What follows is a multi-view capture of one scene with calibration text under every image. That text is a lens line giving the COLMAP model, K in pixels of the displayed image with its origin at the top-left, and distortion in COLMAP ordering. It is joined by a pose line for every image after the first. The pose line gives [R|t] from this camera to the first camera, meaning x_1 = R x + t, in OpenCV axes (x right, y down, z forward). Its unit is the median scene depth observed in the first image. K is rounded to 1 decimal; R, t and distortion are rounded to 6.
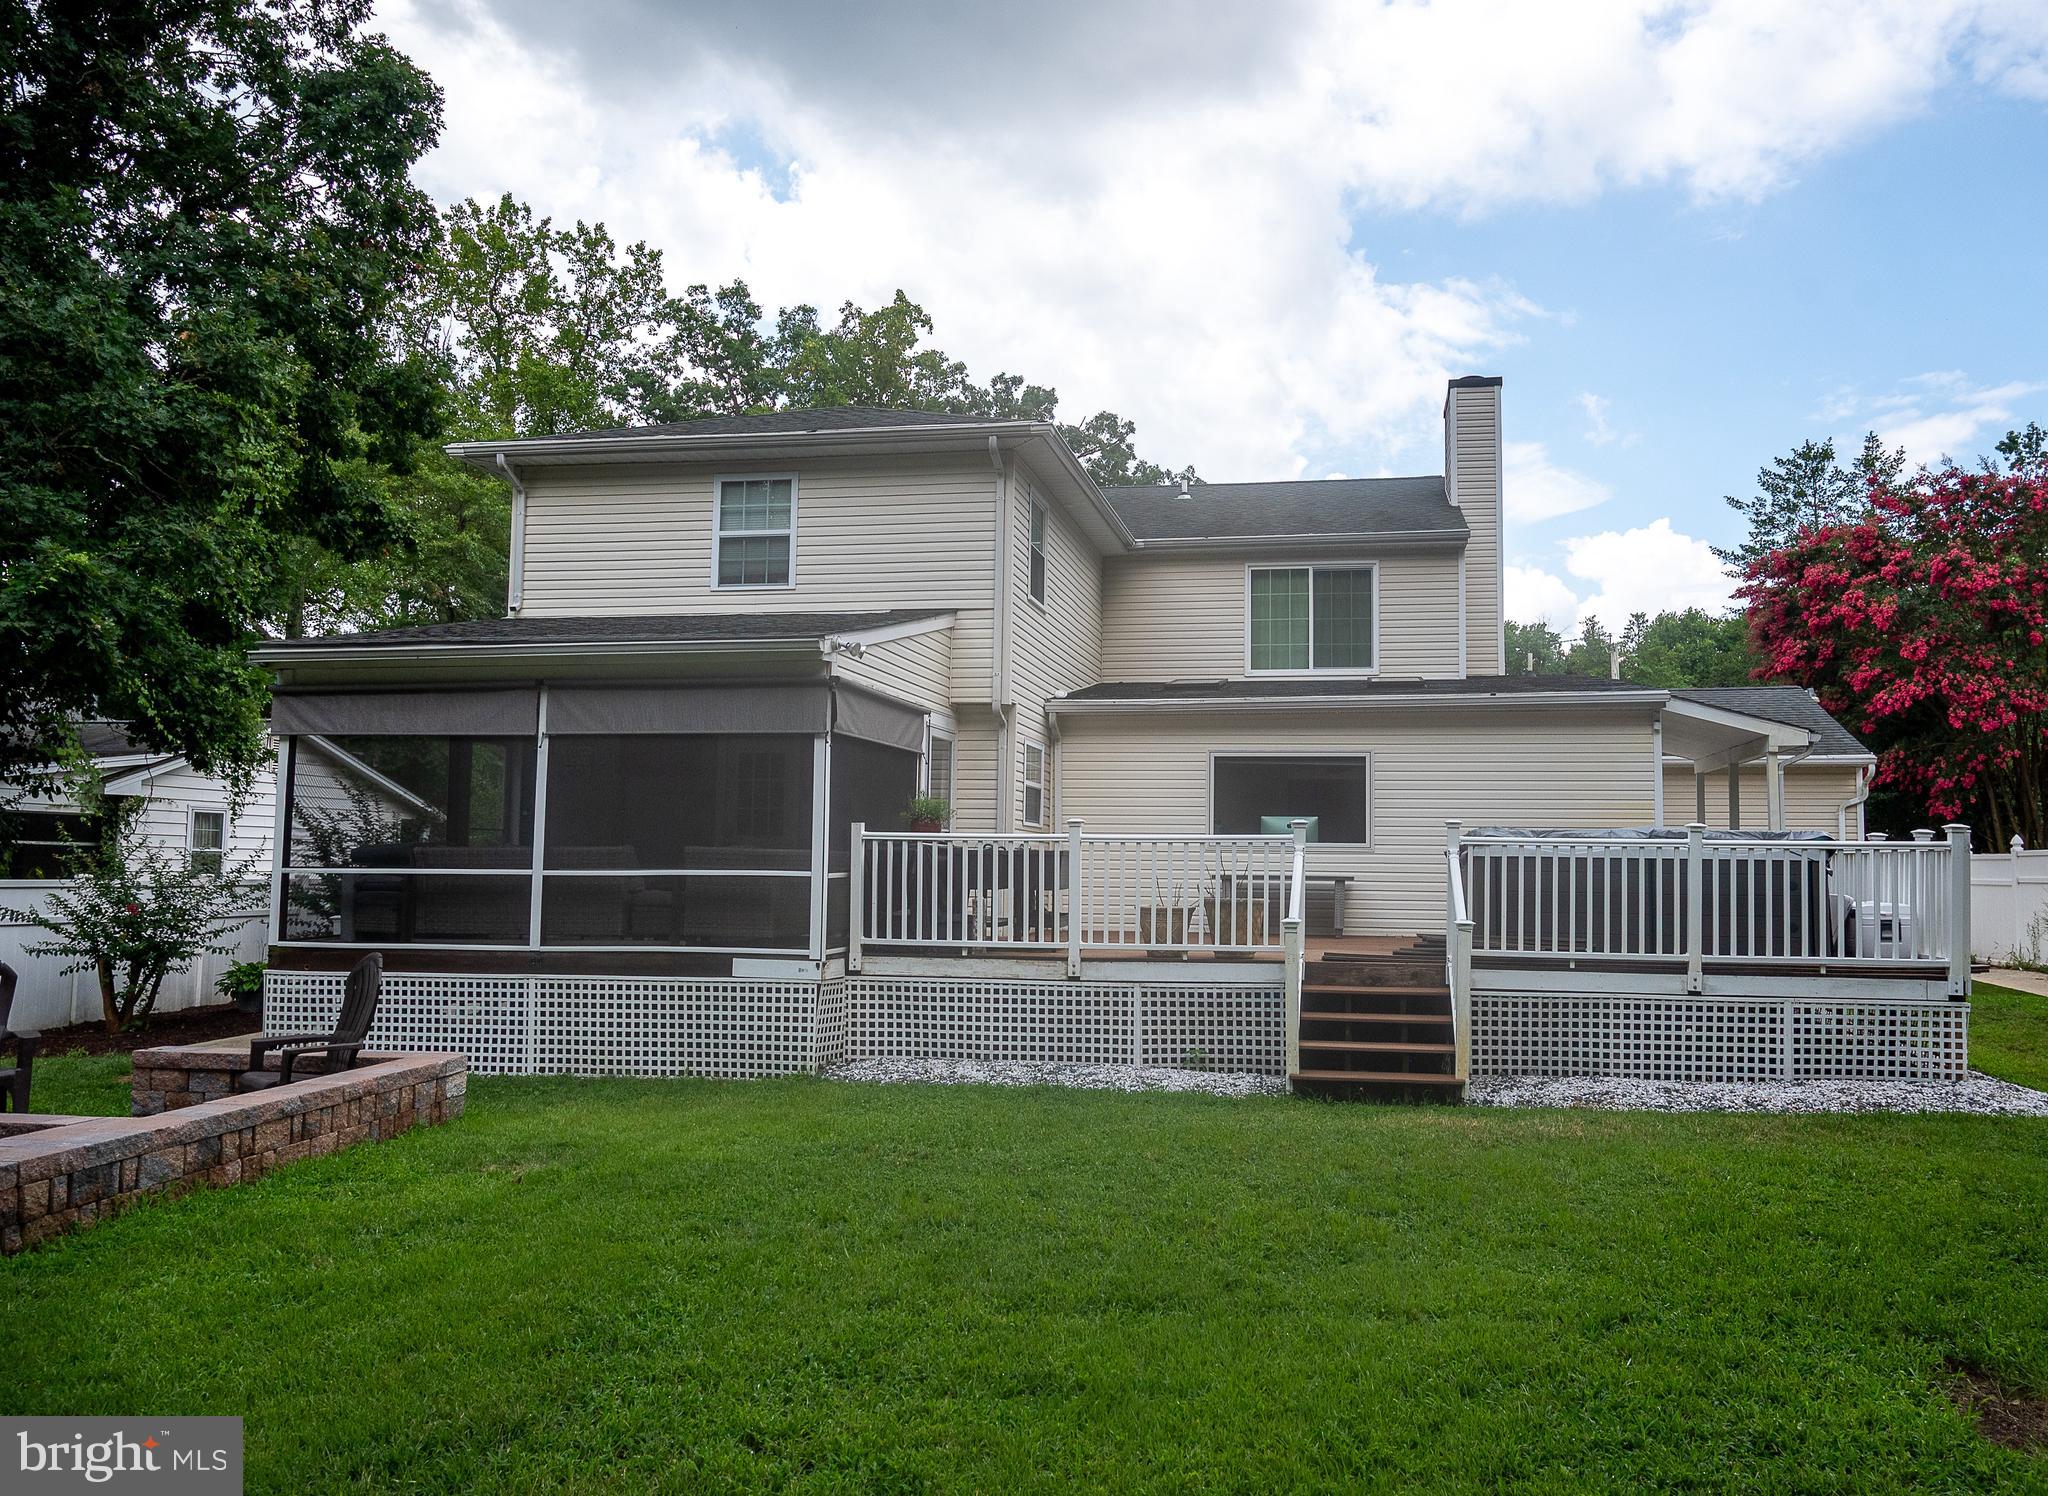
lens RADIAL K [[1506.6, 0, 1059.7], [0, 1506.6, 807.4], [0, 0, 1]] dist [-0.014262, -0.006071]
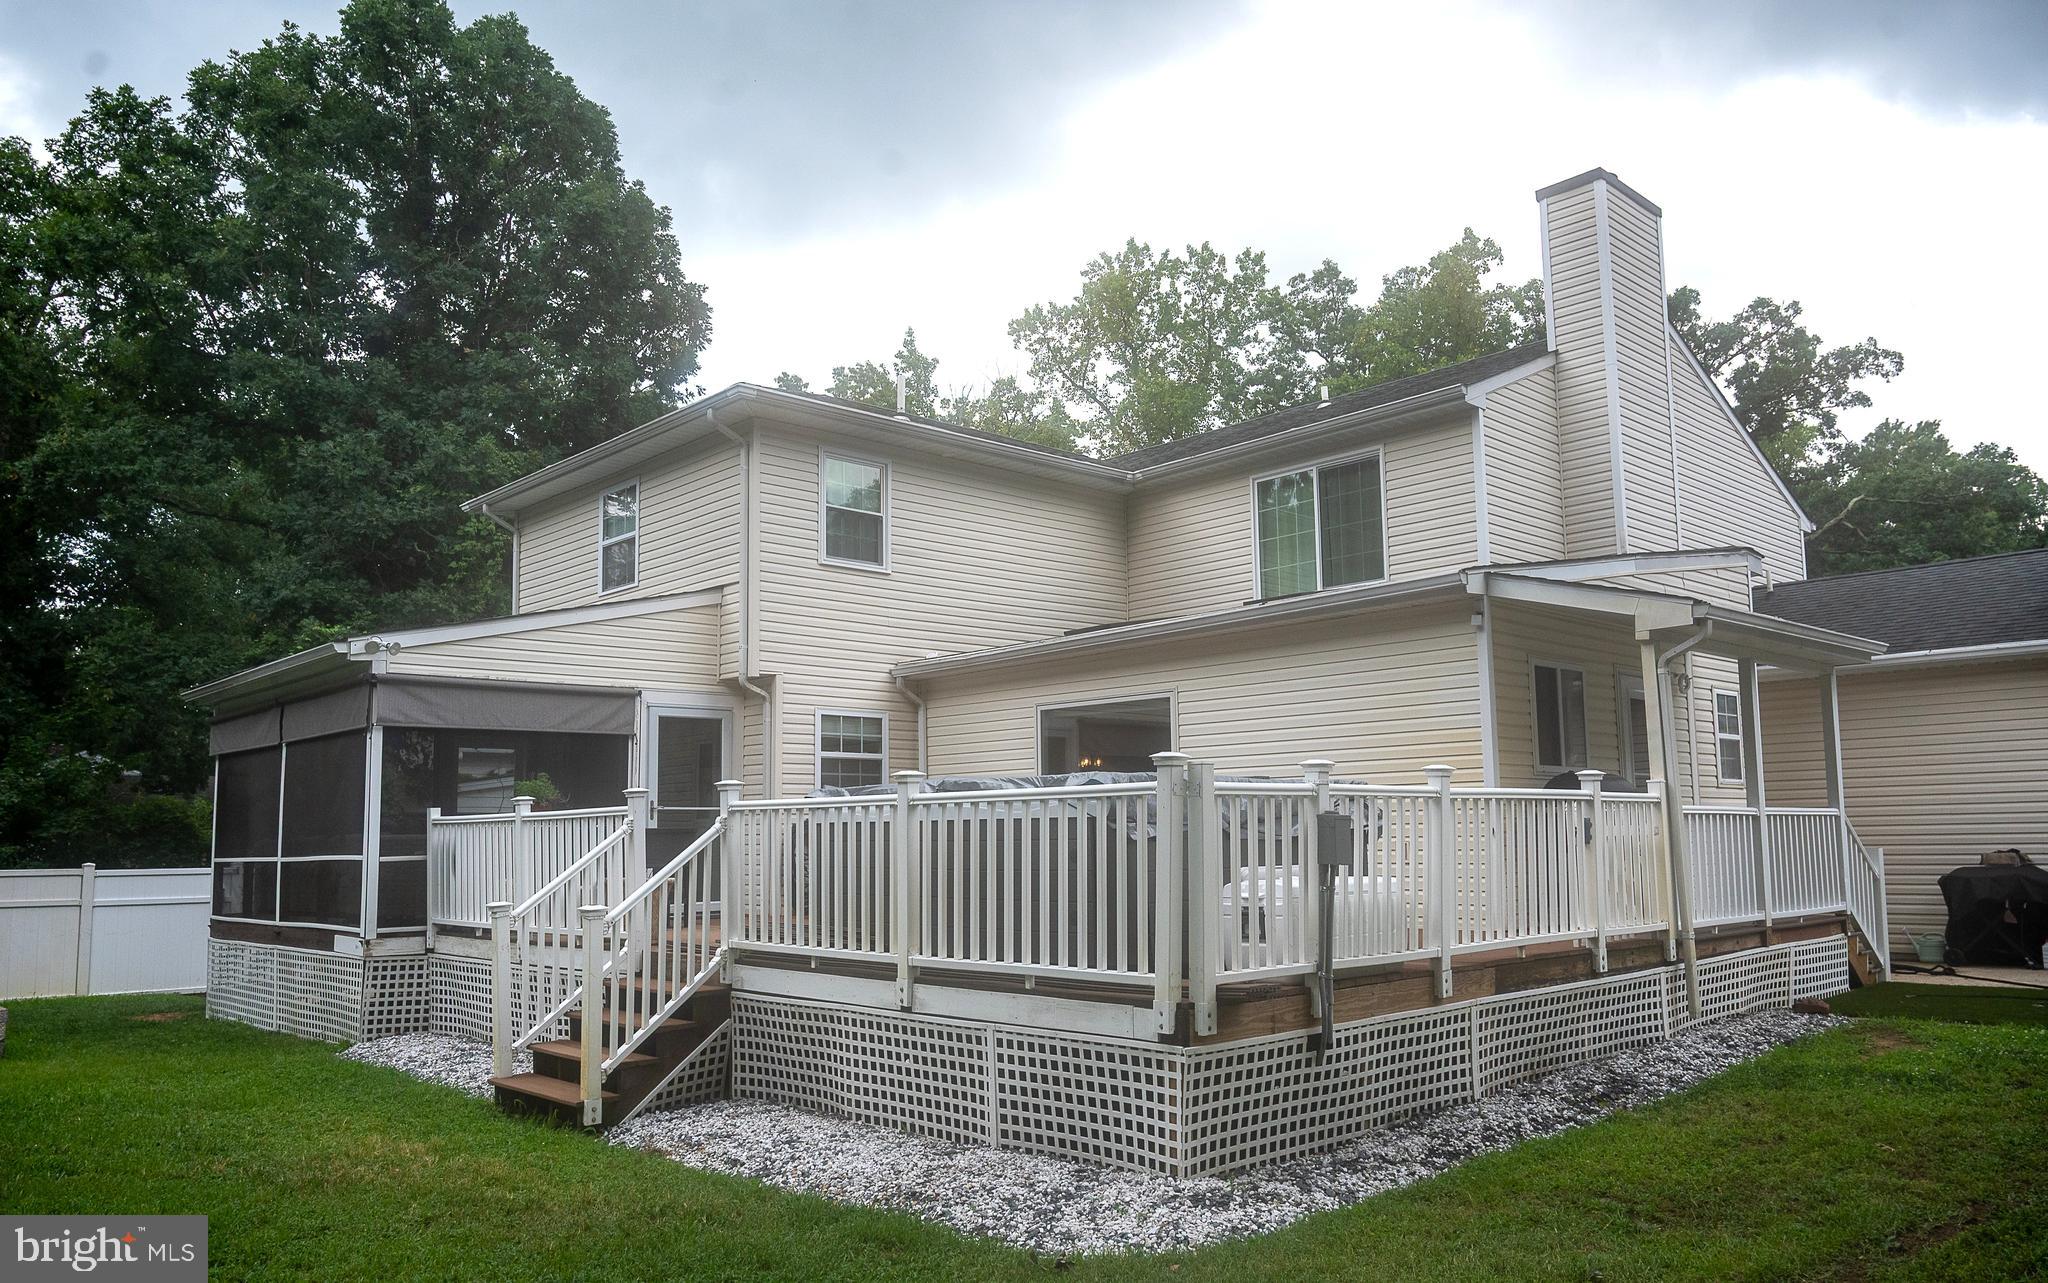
lens RADIAL K [[1451.3, 0, 1039.8], [0, 1451.3, 713.7], [0, 0, 1]] dist [-0.009784, -0.004478]
pose [[0.795862, -0.074794, -0.600841, 0.514758], [0.046896, 0.996975, -0.061987, 0.016955], [0.603659, 0.021156, 0.796962, 0.278549]]
